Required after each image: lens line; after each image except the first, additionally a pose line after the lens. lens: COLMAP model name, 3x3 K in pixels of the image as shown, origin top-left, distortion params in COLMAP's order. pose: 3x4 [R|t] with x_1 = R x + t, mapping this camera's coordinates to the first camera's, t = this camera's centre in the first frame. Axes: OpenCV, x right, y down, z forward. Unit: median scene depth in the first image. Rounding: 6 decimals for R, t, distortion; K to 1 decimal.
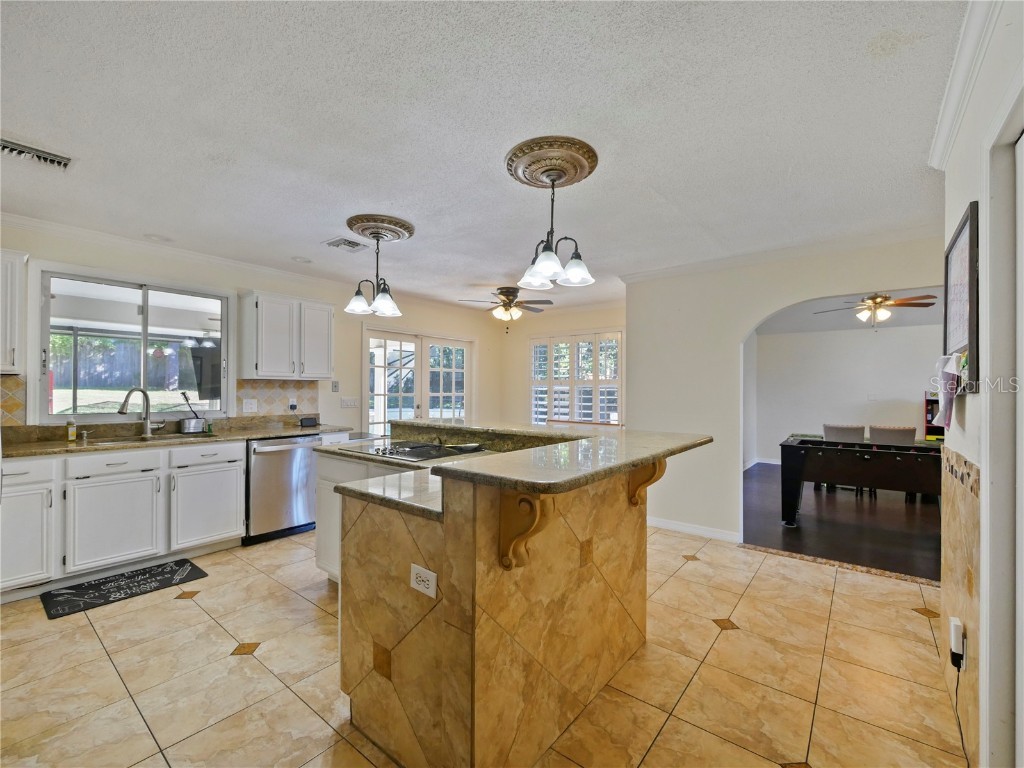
lens RADIAL K [[452.9, 0, 512.4], [0, 452.9, 393.5], [0, 0, 1]] dist [-0.002678, -0.000556]
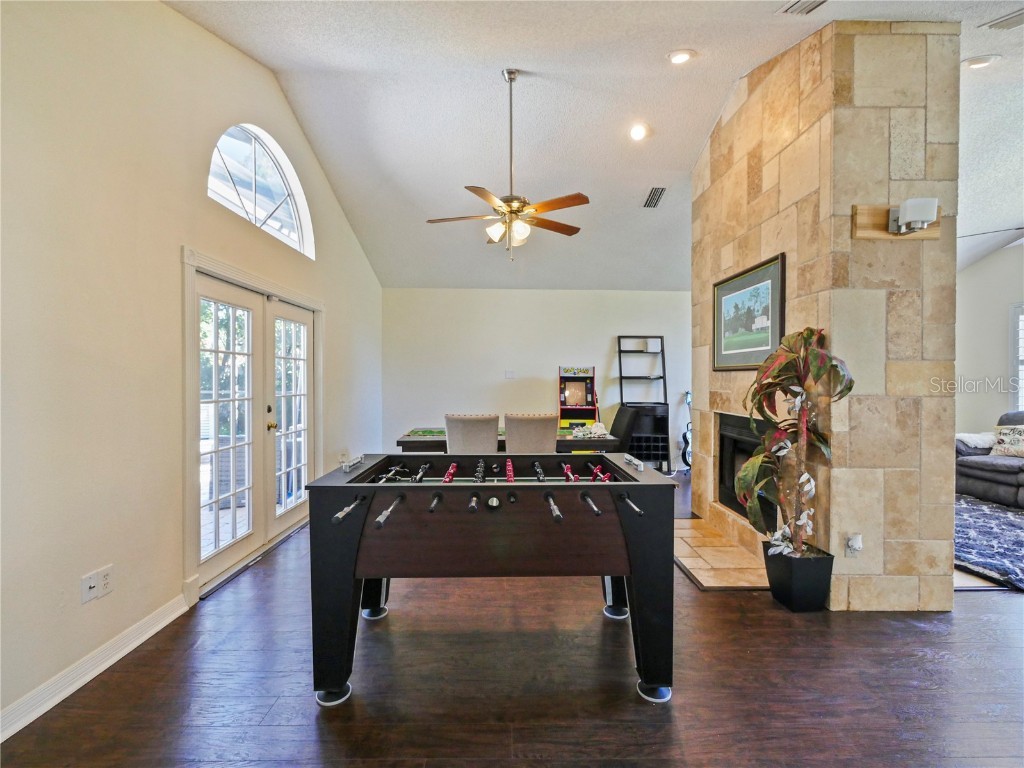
lens RADIAL K [[452.9, 0, 510.1], [0, 452.9, 383.8], [0, 0, 1]] dist [-0.002678, -0.000556]
pose [[0.783446, -0.008849, 0.621397, 0.426971], [0.002289, 0.999933, 0.011354, 0.023186], [-0.621456, -0.007473, 0.783413, 0.527460]]
